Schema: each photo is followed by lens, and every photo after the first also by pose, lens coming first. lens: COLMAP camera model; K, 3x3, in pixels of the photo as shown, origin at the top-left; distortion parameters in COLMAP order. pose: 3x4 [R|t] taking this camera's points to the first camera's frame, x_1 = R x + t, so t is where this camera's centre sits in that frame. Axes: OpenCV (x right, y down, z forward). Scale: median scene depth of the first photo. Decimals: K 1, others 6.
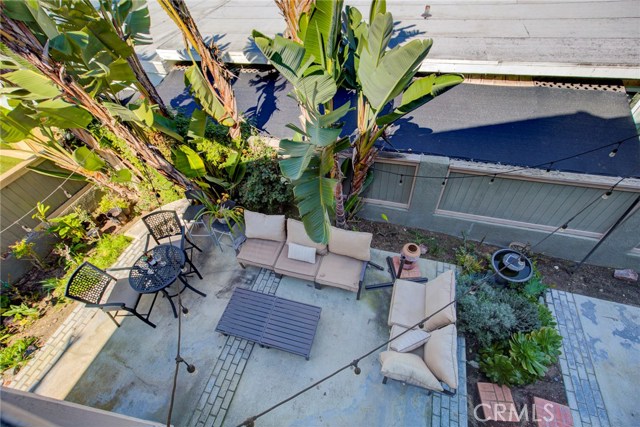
lens RADIAL K [[292.3, 0, 322.2], [0, 292.3, 216.6], [0, 0, 1]] dist [-0.011401, 0.003342]
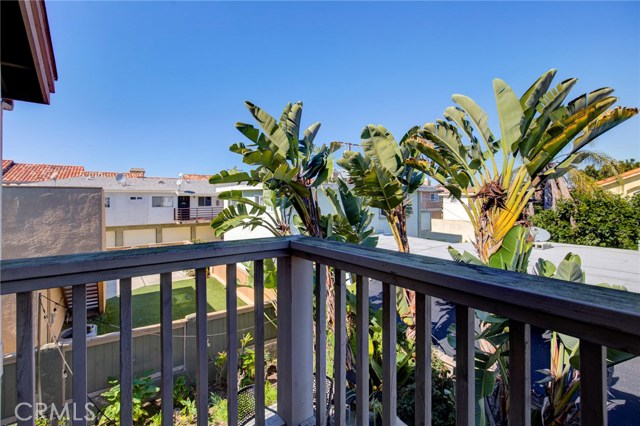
lens RADIAL K [[292.3, 0, 313.2], [0, 292.3, 198.5], [0, 0, 1]] dist [-0.011401, 0.003342]
pose [[0.788178, 0.070344, -0.611414, 0.049395], [-0.492303, 0.668247, -0.557748, 0.171524], [0.369342, 0.740606, 0.561328, -0.137029]]
